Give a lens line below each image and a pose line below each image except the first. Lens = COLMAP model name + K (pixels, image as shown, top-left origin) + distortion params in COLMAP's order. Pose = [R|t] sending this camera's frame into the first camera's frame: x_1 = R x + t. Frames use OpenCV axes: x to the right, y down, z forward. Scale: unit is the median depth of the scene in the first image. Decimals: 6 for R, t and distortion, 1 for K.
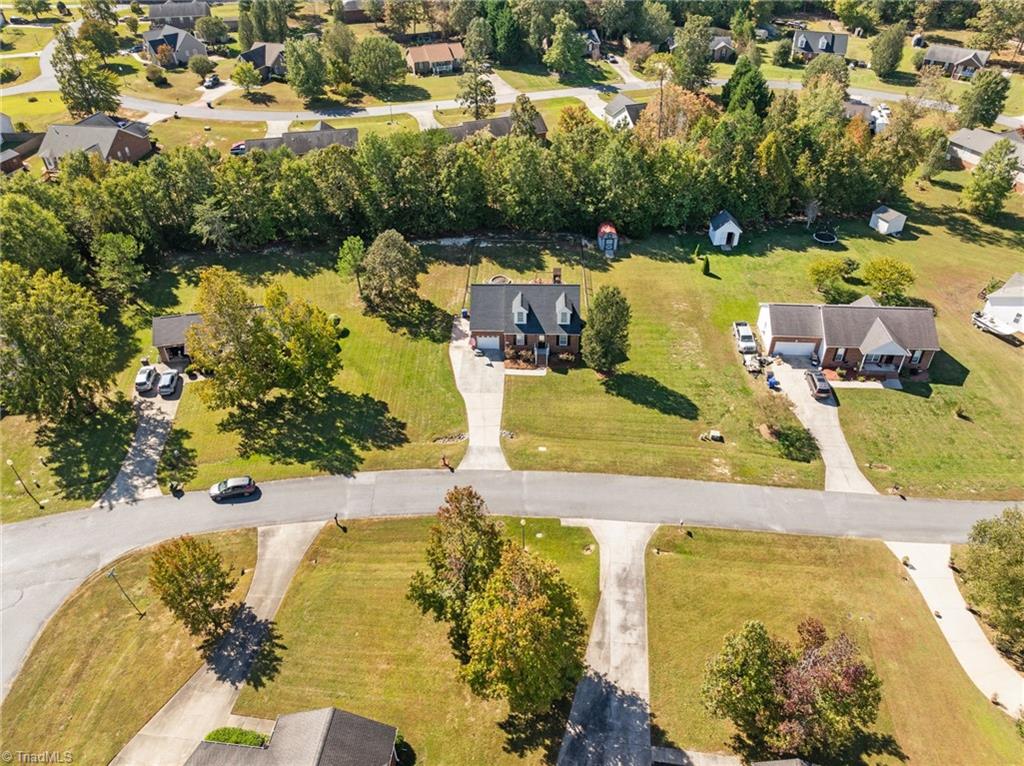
lens RADIAL K [[713.8, 0, 513.4], [0, 713.8, 389.8], [0, 0, 1]] dist [-0.003395, -0.002220]
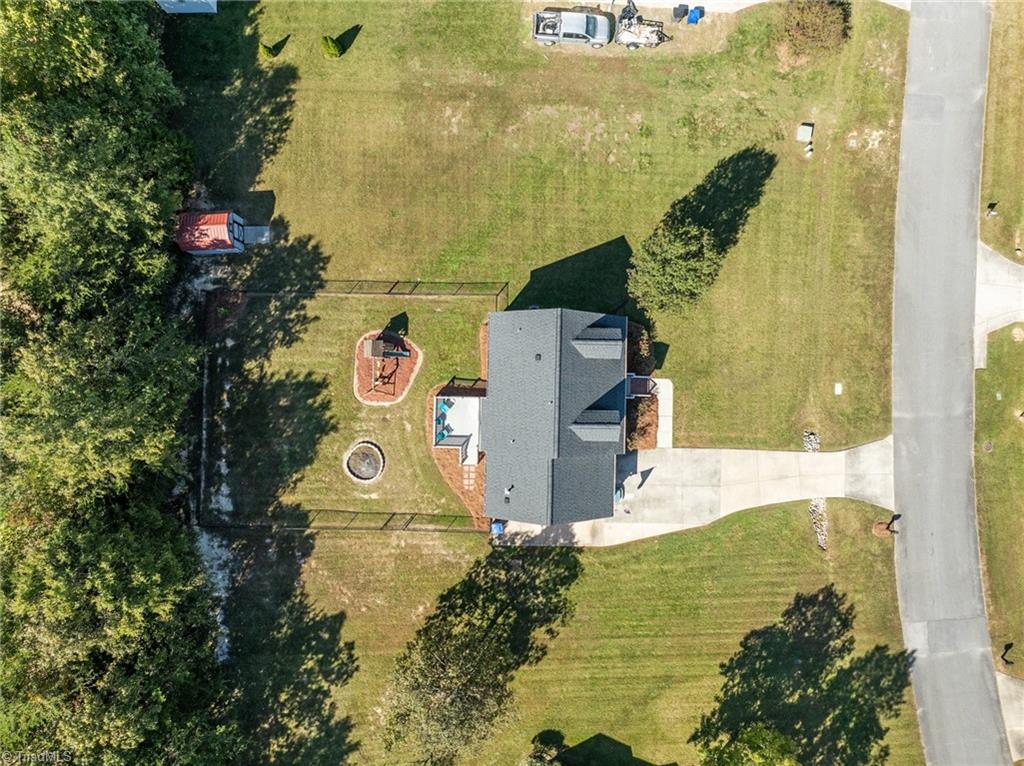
lens RADIAL K [[713.8, 0, 513.4], [0, 713.8, 389.8], [0, 0, 1]] dist [-0.003395, -0.002220]
pose [[-0.013602, -0.999797, 0.014854, 0.035318], [0.617128, 0.003294, 0.786856, -0.675844], [-0.786745, 0.019870, 0.616958, 0.849545]]
